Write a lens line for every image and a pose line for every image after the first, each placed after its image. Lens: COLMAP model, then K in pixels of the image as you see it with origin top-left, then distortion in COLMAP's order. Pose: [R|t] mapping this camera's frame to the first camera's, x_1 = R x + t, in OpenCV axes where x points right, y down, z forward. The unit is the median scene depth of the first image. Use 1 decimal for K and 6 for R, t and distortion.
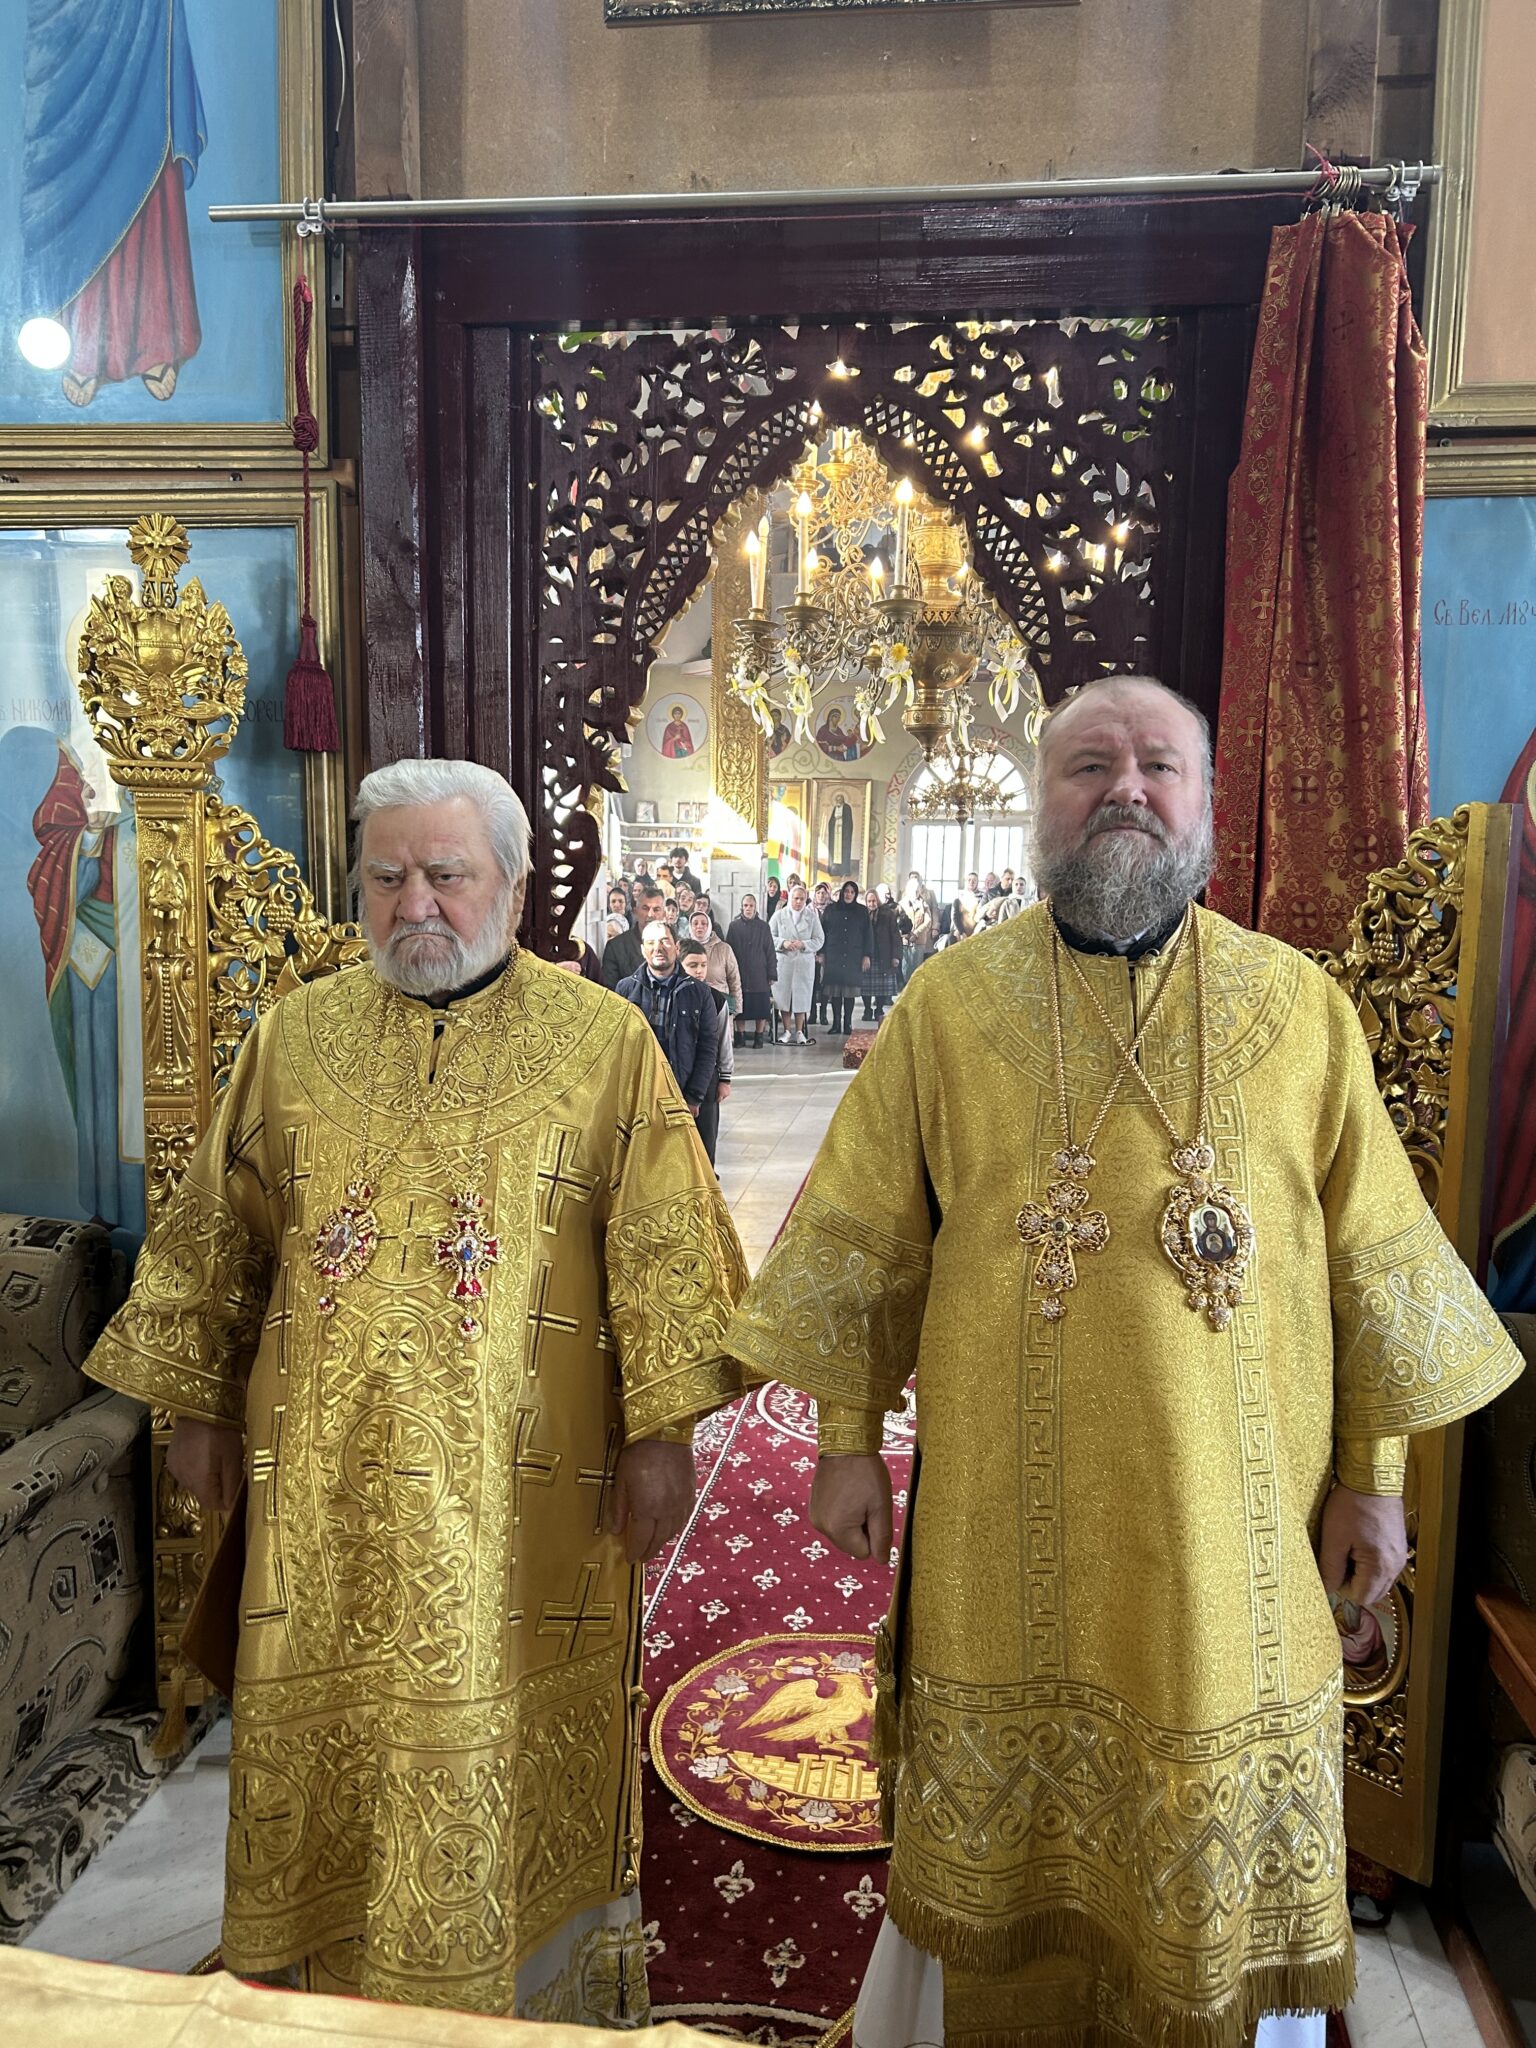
lens RADIAL K [[1563.0, 0, 762.7], [0, 1563.0, 1056.8], [0, 0, 1]] dist [-0.002735, 0.003691]
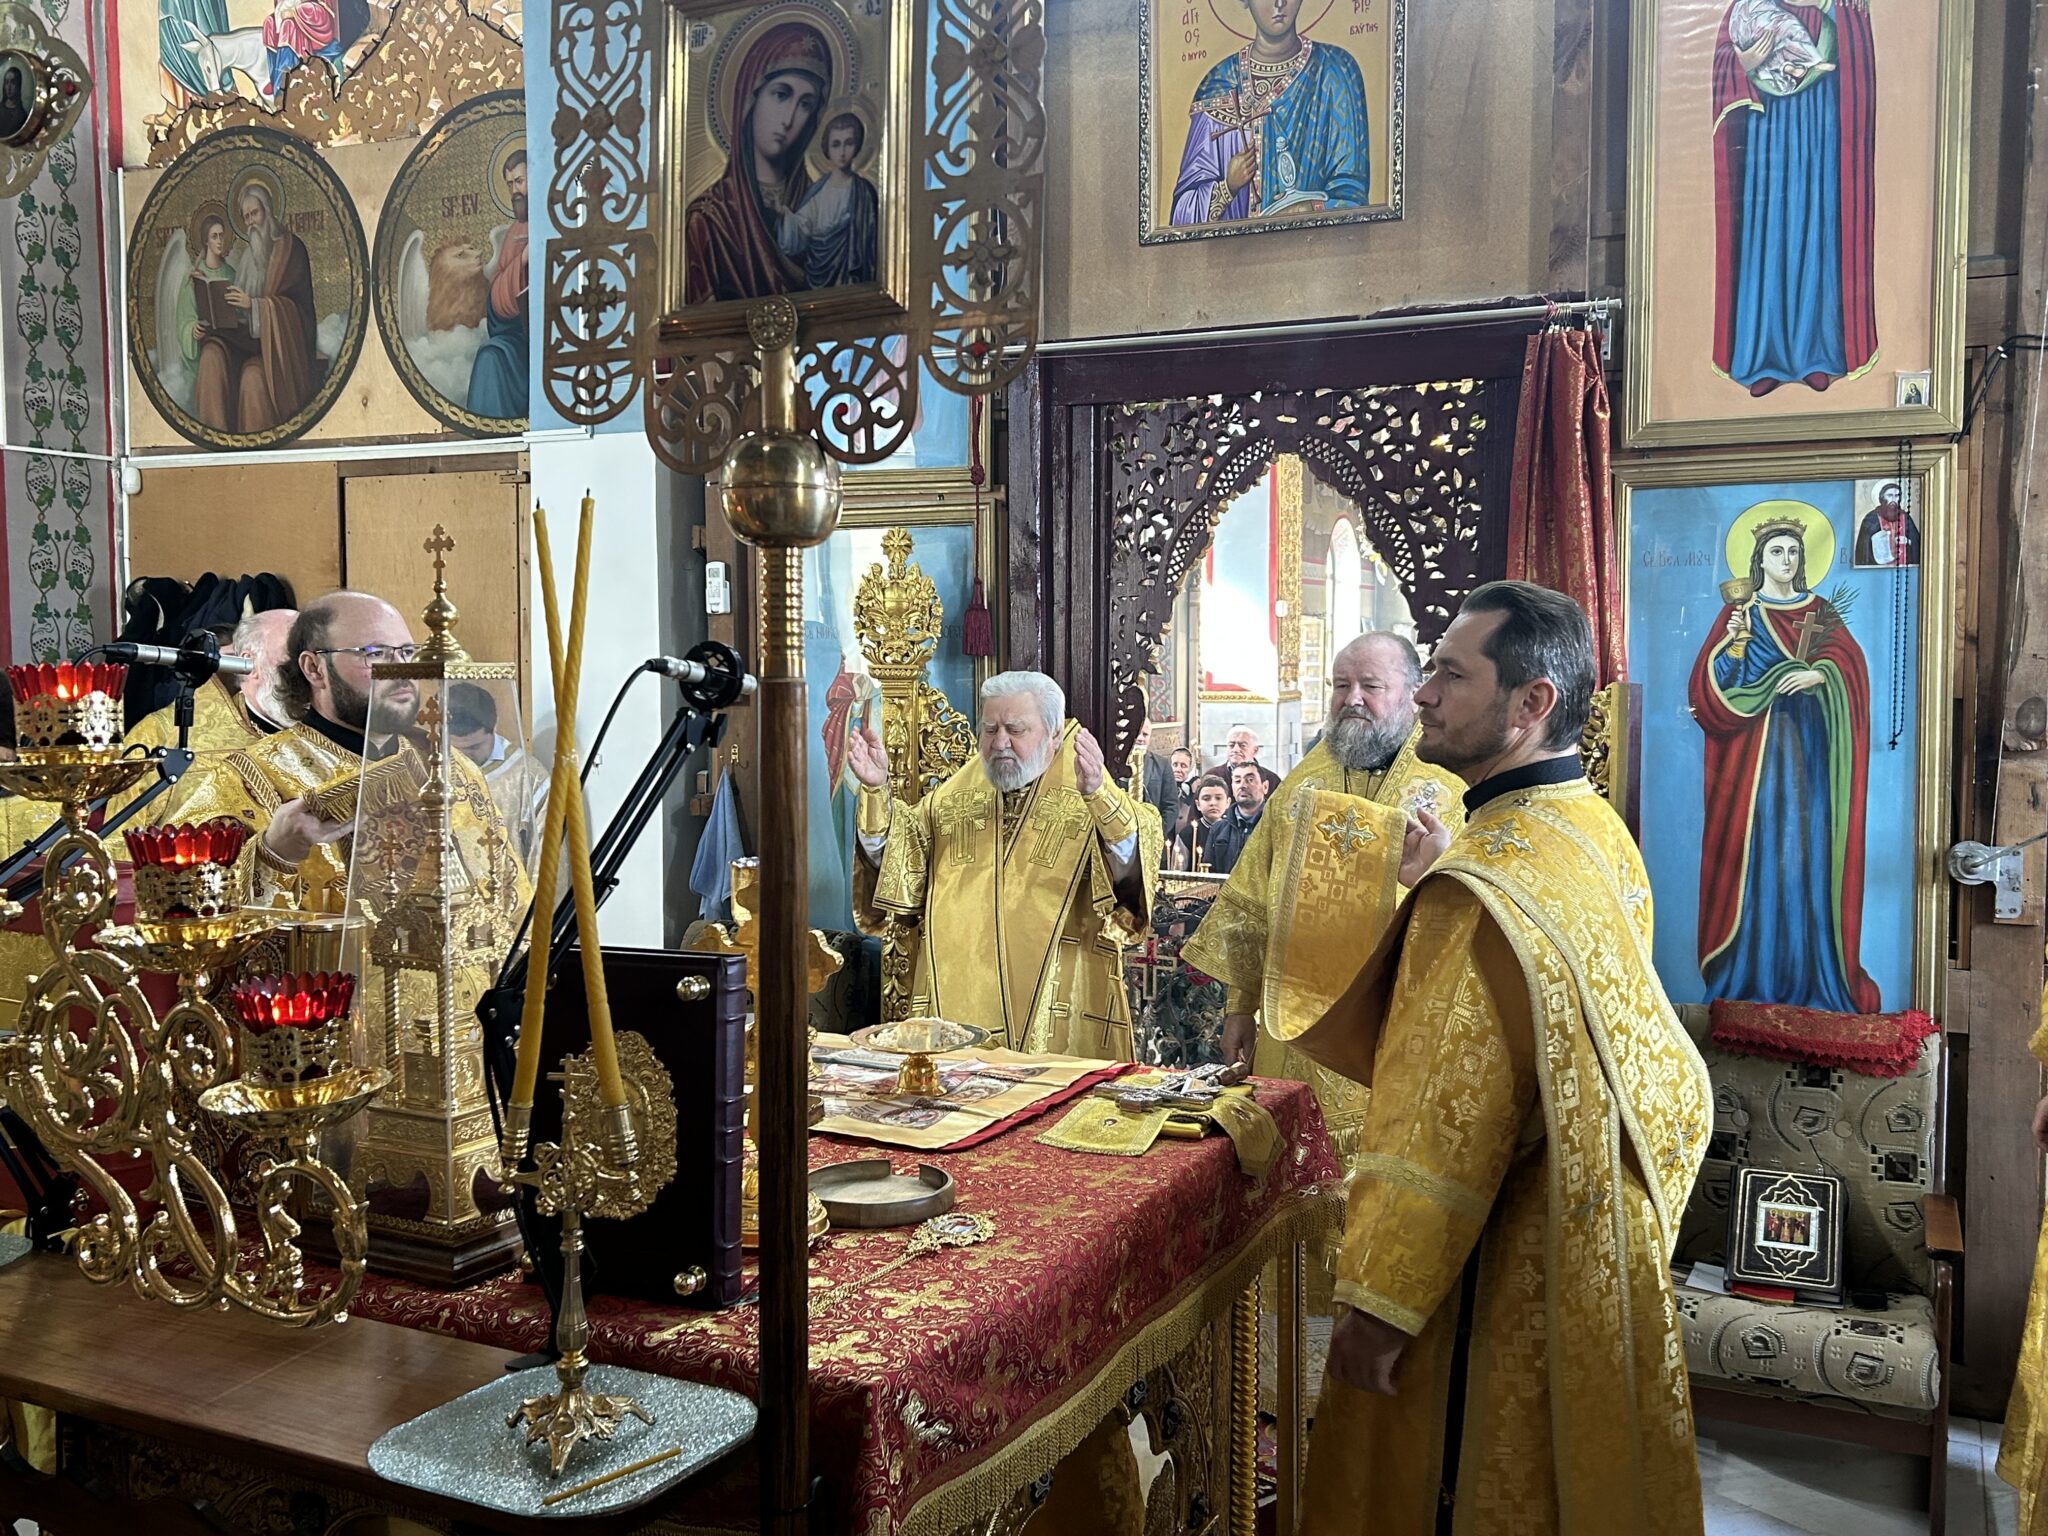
lens RADIAL K [[1879.7, 0, 1024.0], [0, 1879.7, 768.0], [0, 0, 1]] dist [0.007401, 0.020763]
pose [[0.952948, -0.001609, -0.303129, 0.388572], [-0.019995, 0.997474, -0.068154, 0.067839], [0.302474, 0.071008, 0.950509, -0.946805]]
